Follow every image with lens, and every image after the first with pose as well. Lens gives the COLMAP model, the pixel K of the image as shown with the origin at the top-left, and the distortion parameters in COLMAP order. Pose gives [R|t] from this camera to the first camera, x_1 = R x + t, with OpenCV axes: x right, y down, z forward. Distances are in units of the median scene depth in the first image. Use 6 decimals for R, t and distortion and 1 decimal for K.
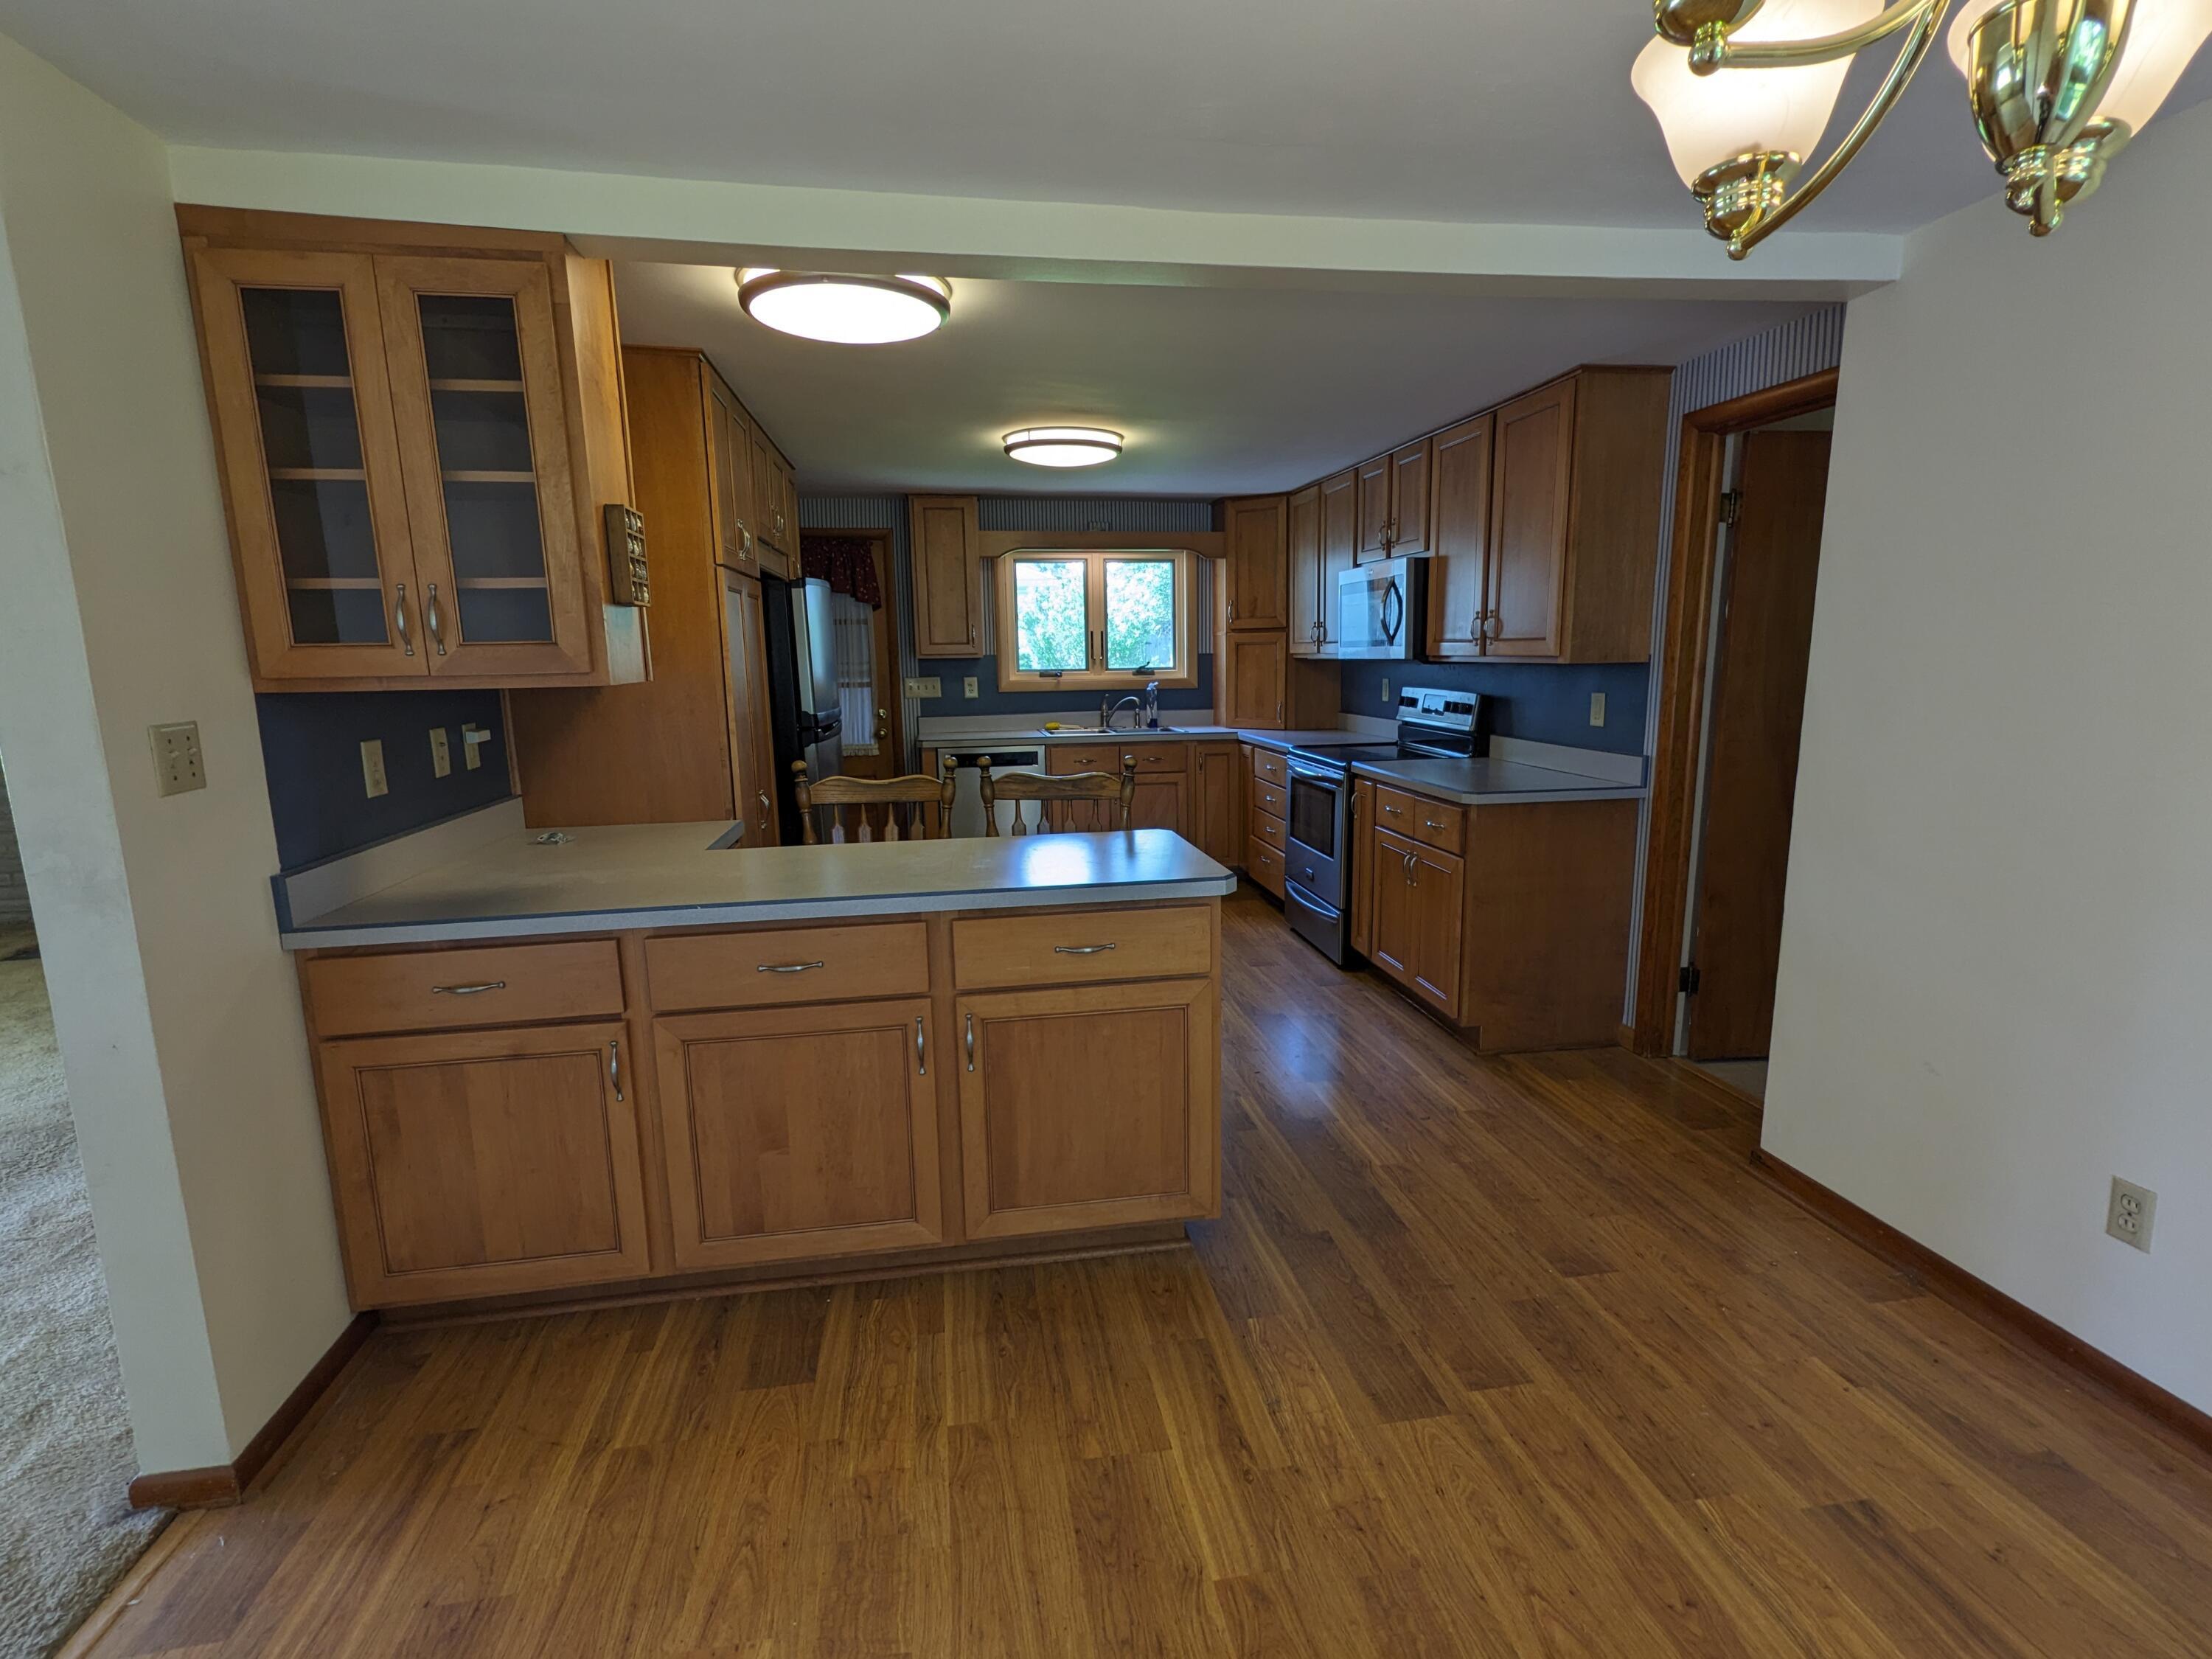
lens RADIAL K [[1057.2, 0, 1118.0], [0, 1057.2, 834.9], [0, 0, 1]] dist [-0.002715, 0.007650]
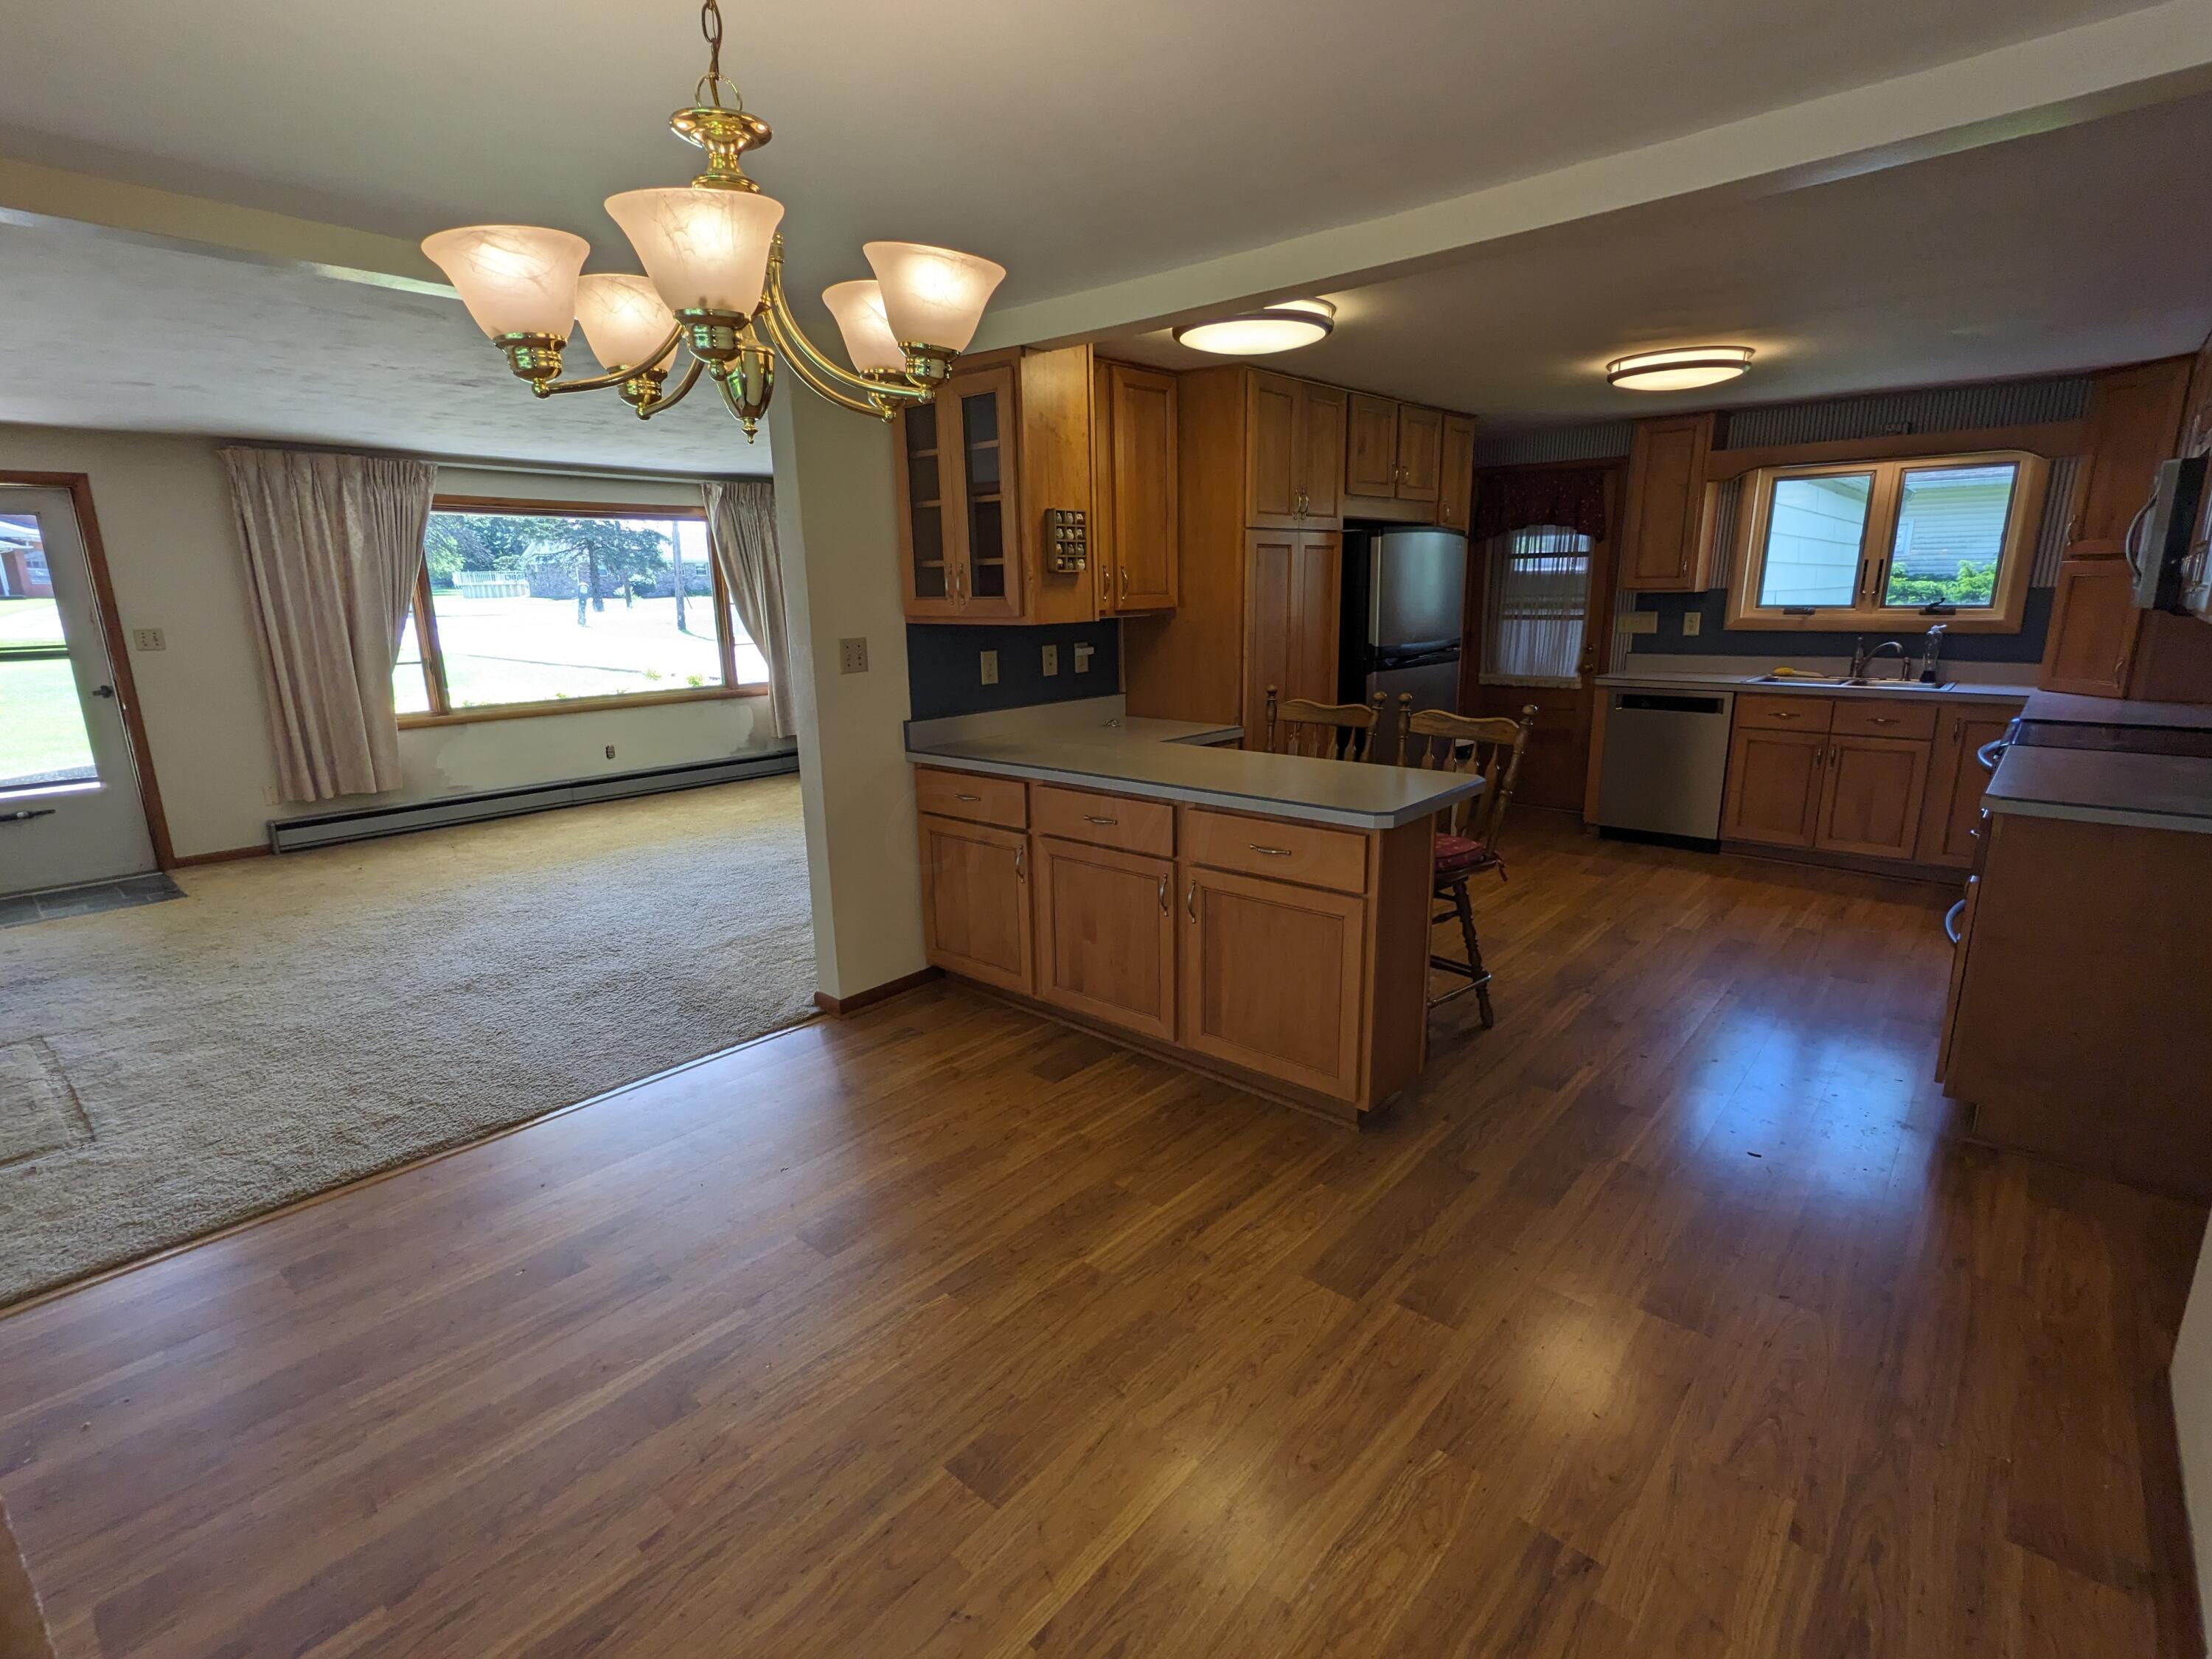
lens RADIAL K [[1057.2, 0, 1118.0], [0, 1057.2, 834.9], [0, 0, 1]] dist [-0.002715, 0.007650]
pose [[0.634229, 0.183134, -0.751143, 0.772742], [-0.125887, 0.983037, 0.133379, -0.051764], [0.762828, 0.009966, 0.646525, 0.060340]]
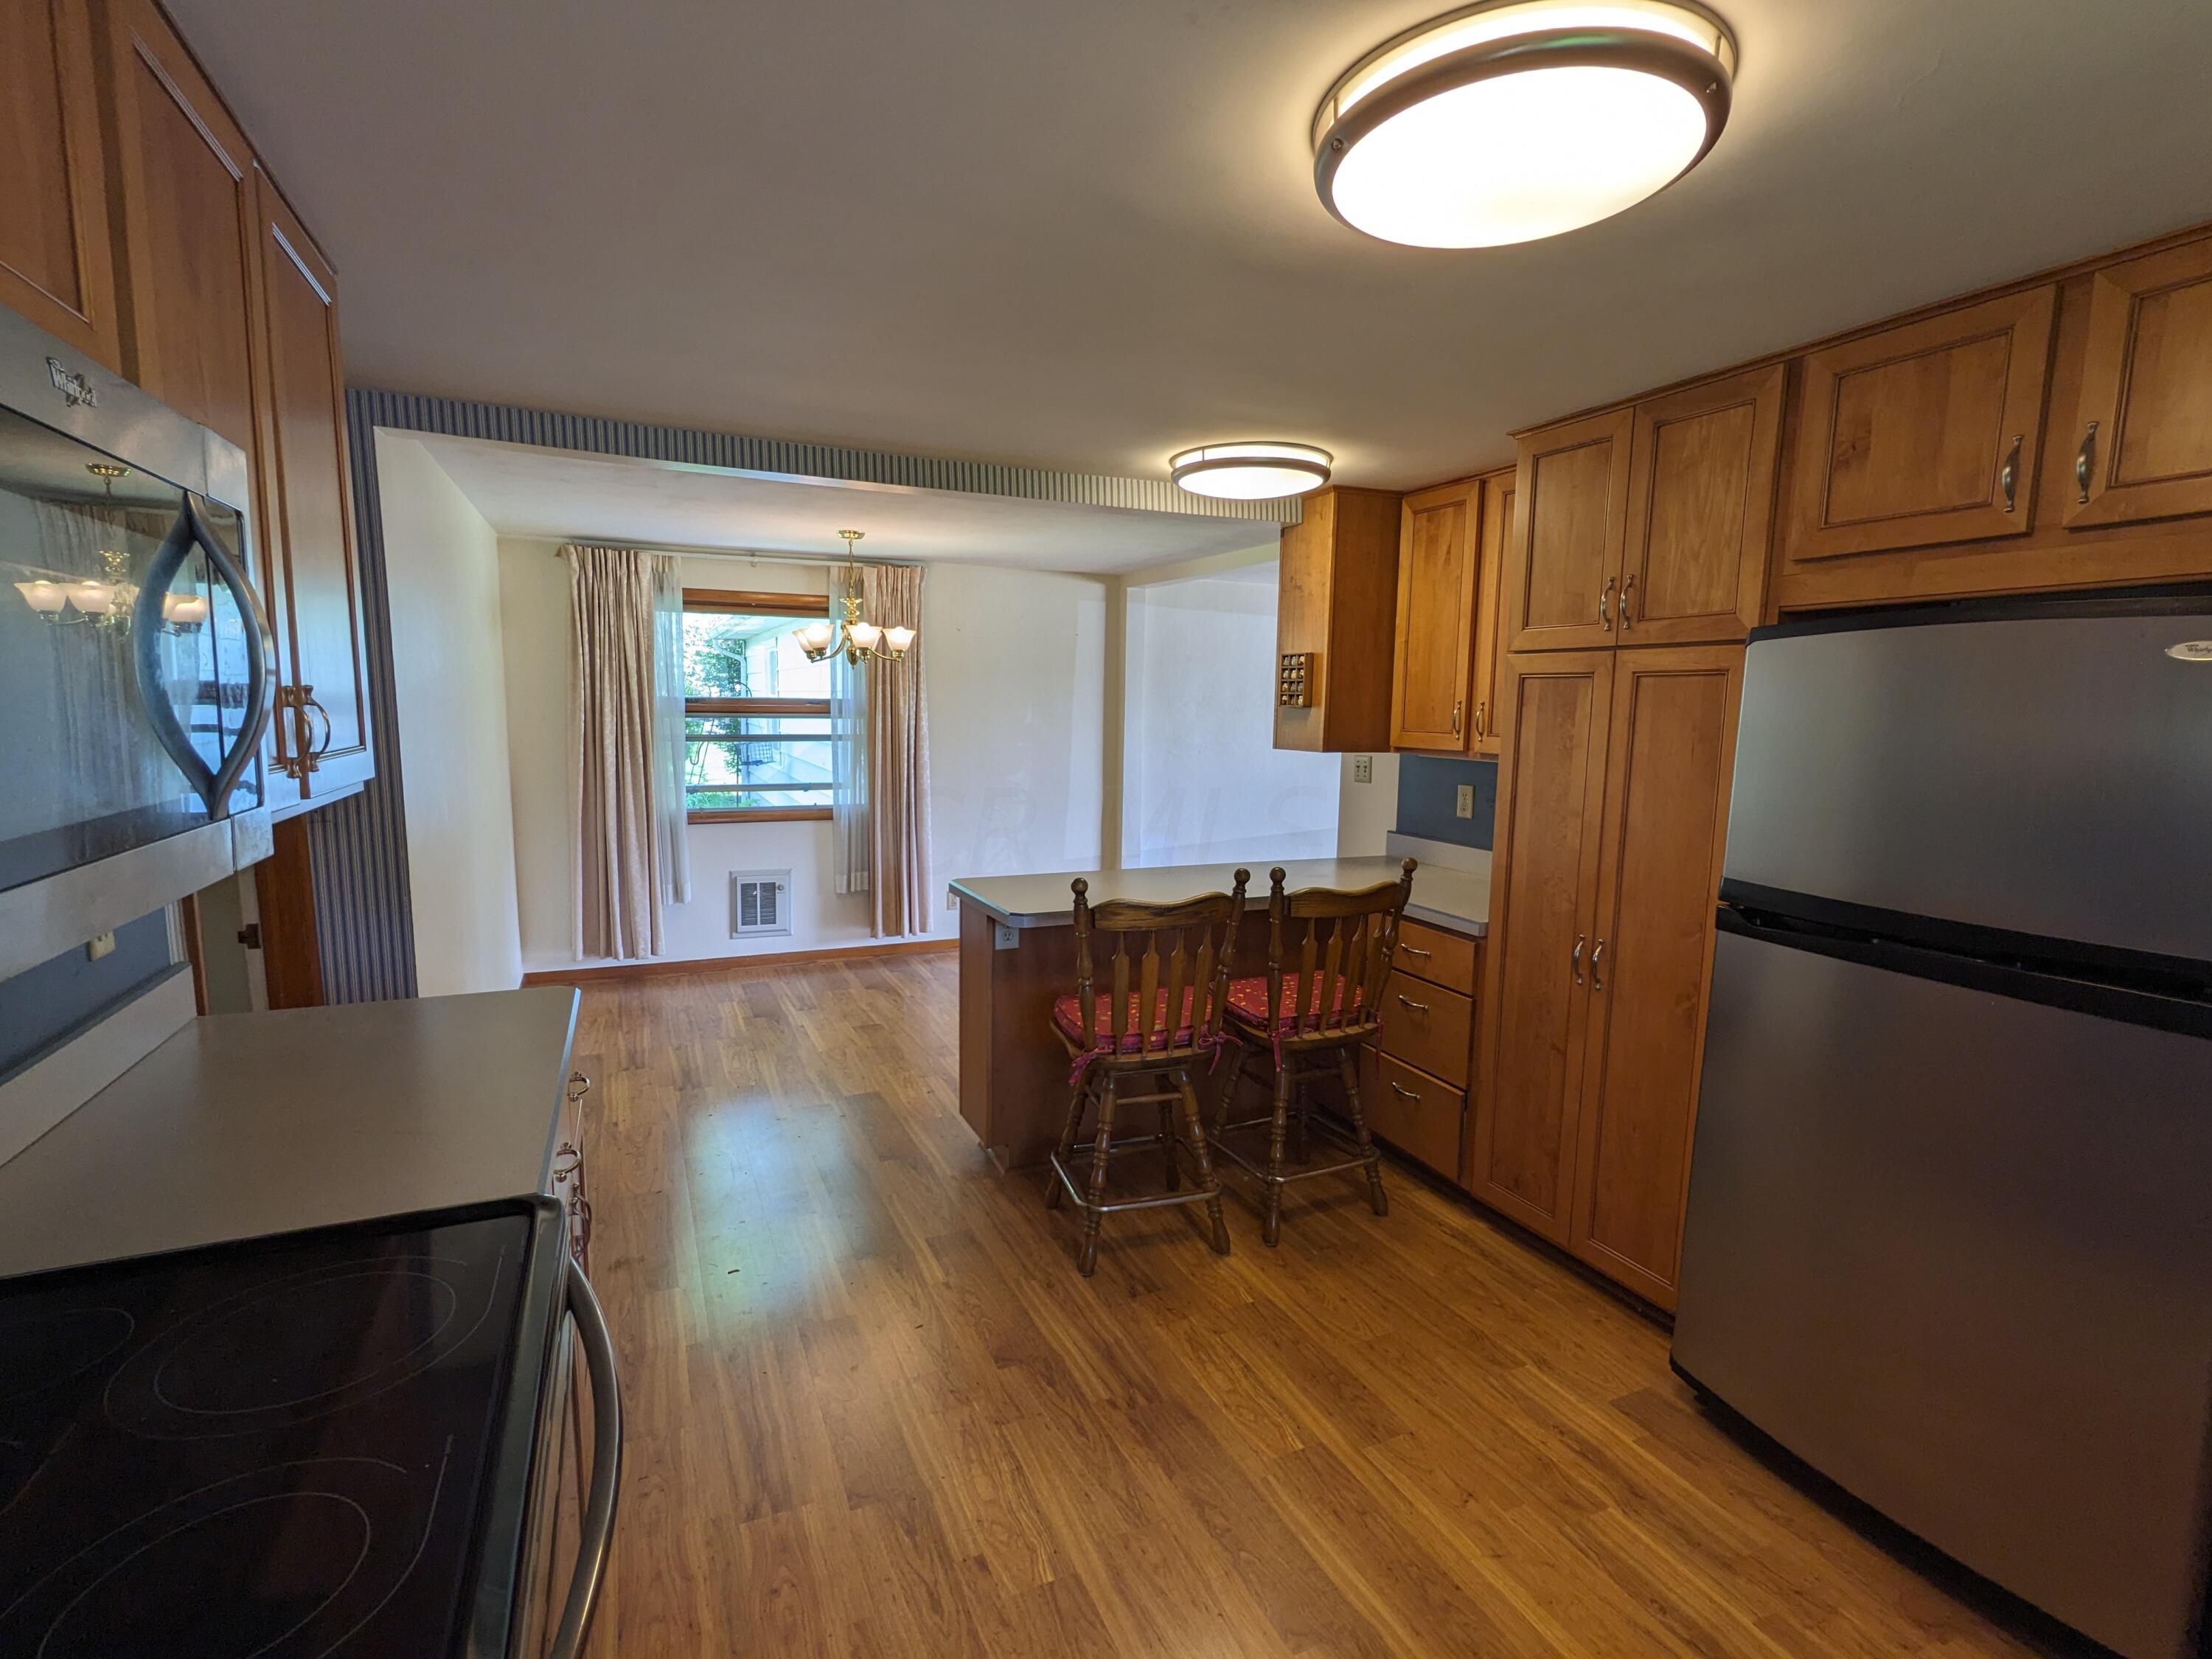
lens RADIAL K [[1057.2, 0, 1118.0], [0, 1057.2, 834.9], [0, 0, 1]] dist [-0.002715, 0.007650]
pose [[-0.964026, 0.031501, -0.263935, 0.277288], [-0.048246, 0.955723, 0.290285, -0.481353], [0.261393, 0.292576, -0.919822, 2.462466]]
